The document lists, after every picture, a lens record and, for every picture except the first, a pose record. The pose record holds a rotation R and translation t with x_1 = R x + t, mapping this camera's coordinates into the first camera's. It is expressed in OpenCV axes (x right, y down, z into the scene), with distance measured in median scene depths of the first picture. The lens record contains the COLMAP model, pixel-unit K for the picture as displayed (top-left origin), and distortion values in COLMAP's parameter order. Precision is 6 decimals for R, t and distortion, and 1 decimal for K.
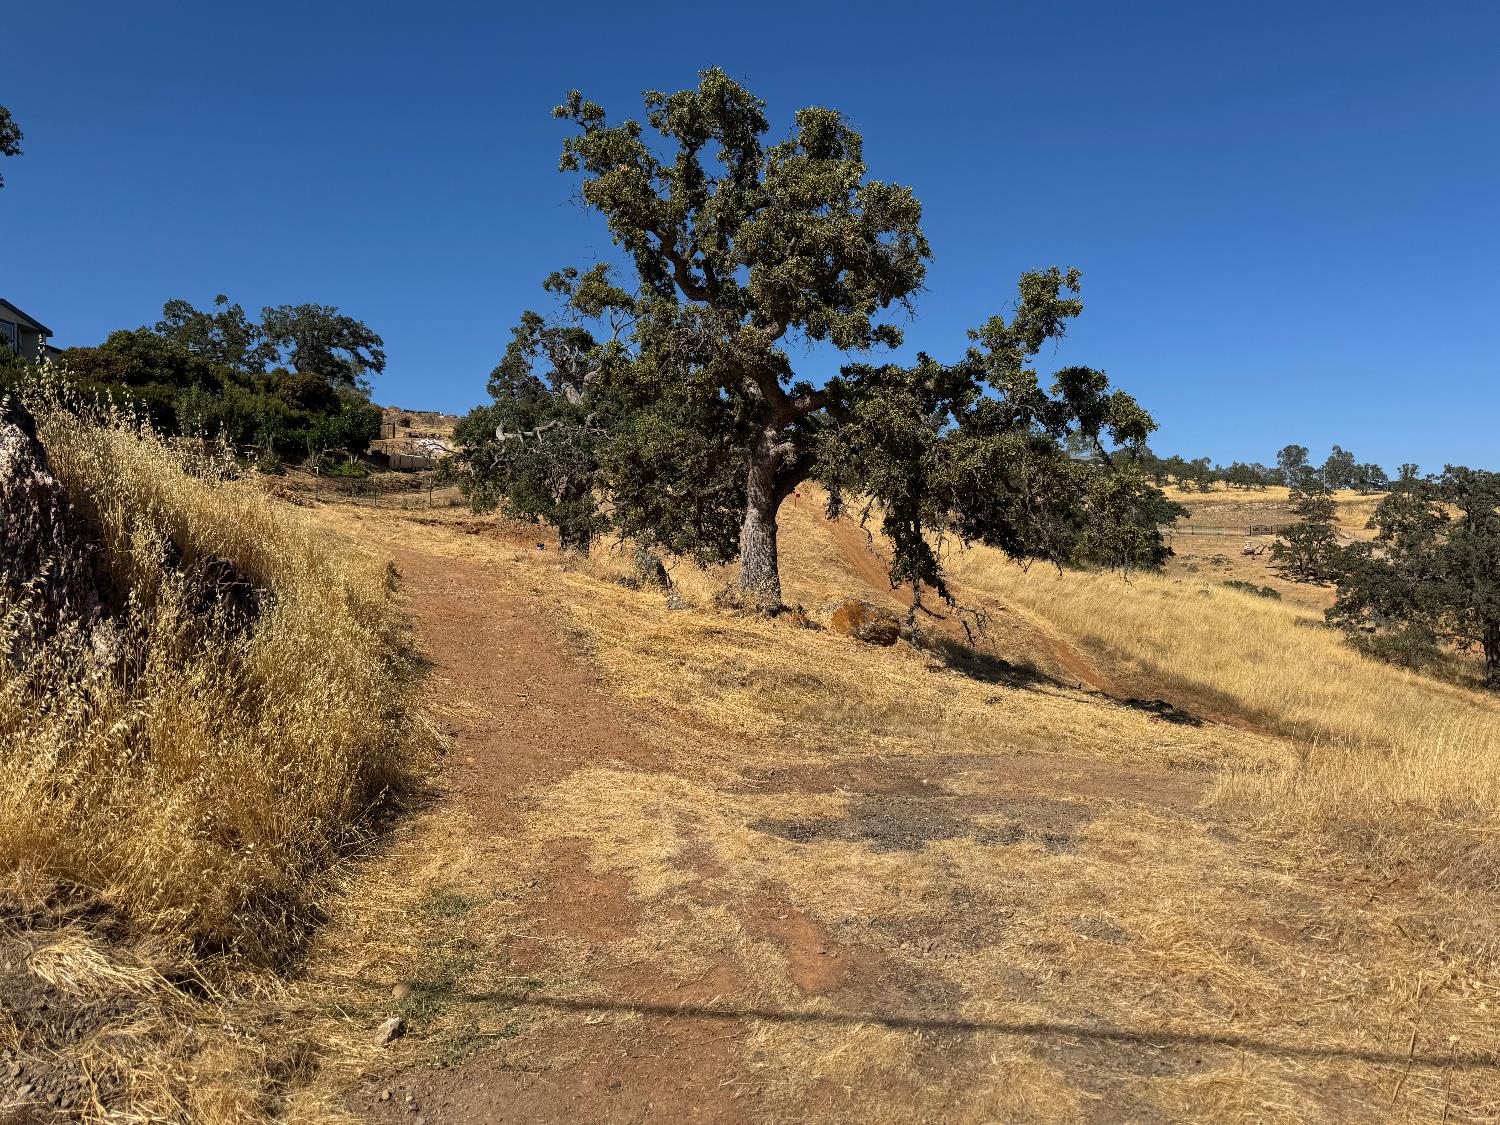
lens RADIAL K [[1054.8, 0, 742.6], [0, 1054.8, 568.8], [0, 0, 1]] dist [0.088782, -0.122242]
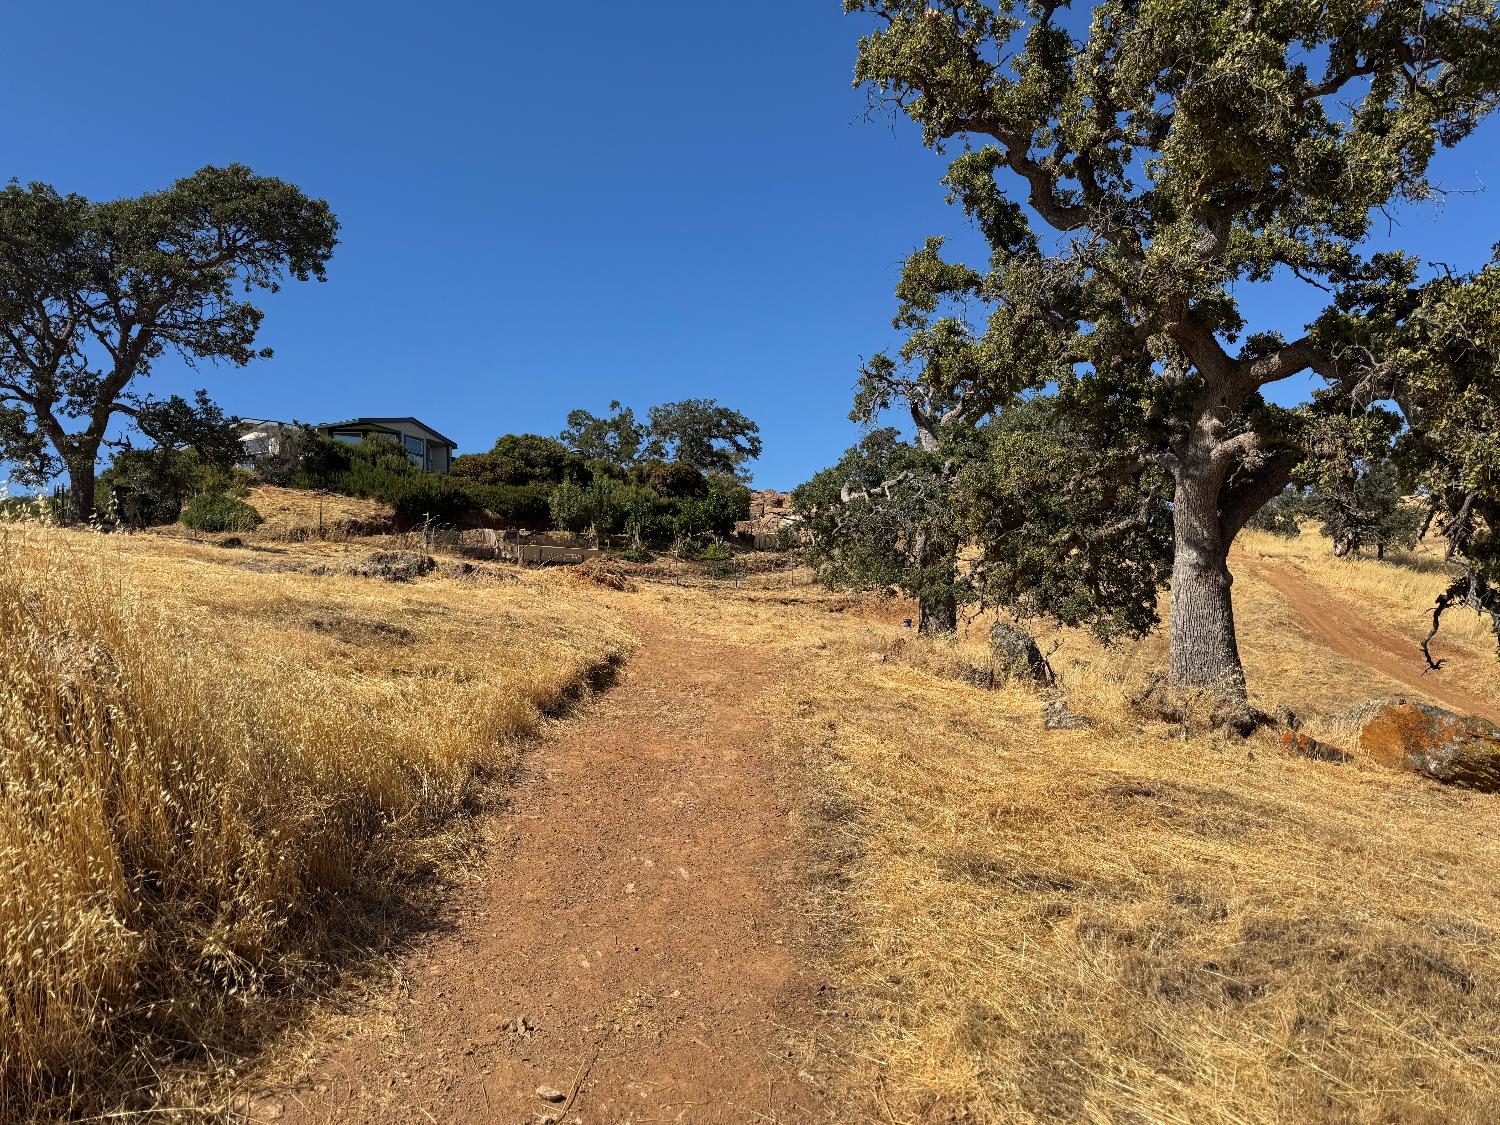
lens RADIAL K [[1054.8, 0, 742.6], [0, 1054.8, 568.8], [0, 0, 1]] dist [0.088782, -0.122242]
pose [[0.932769, -0.063388, -0.354859, -0.005948], [0.038391, 0.996288, -0.077051, -0.004560], [0.358425, 0.058248, 0.931740, 0.179921]]
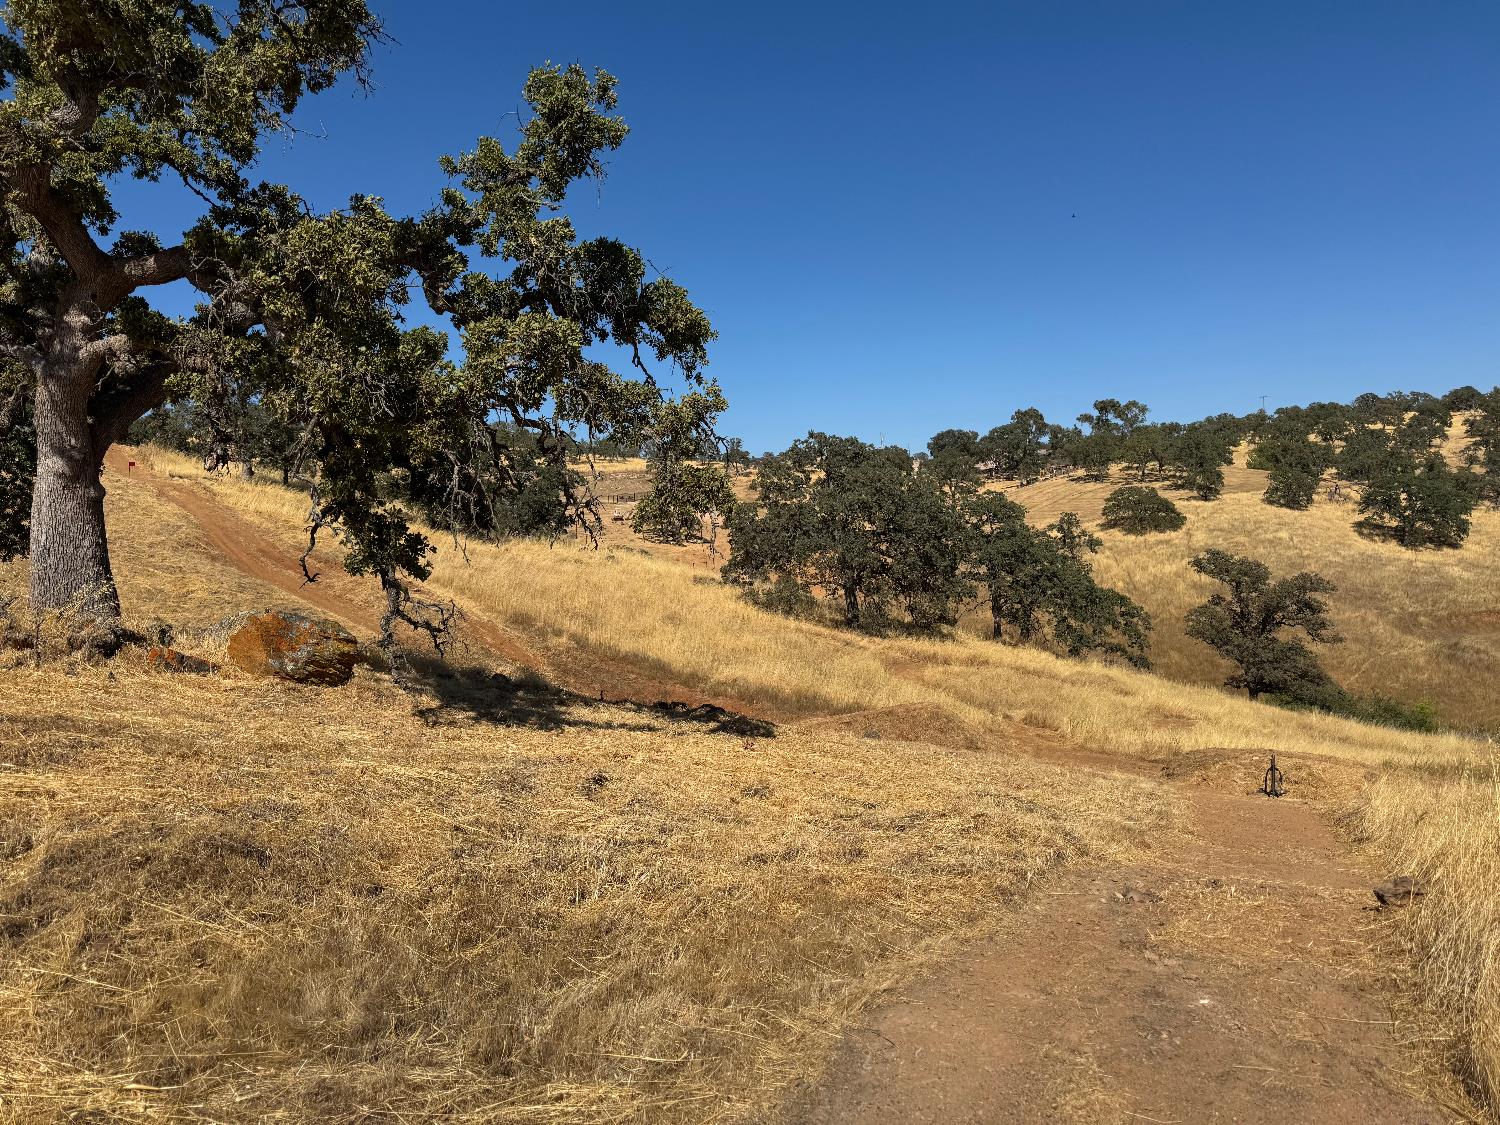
lens RADIAL K [[1054.8, 0, 742.6], [0, 1054.8, 568.8], [0, 0, 1]] dist [0.088782, -0.122242]
pose [[0.842382, -0.064935, 0.534954, 0.006295], [0.051787, 0.997874, 0.039577, -0.001548], [-0.536386, -0.005635, 0.843954, 0.182730]]
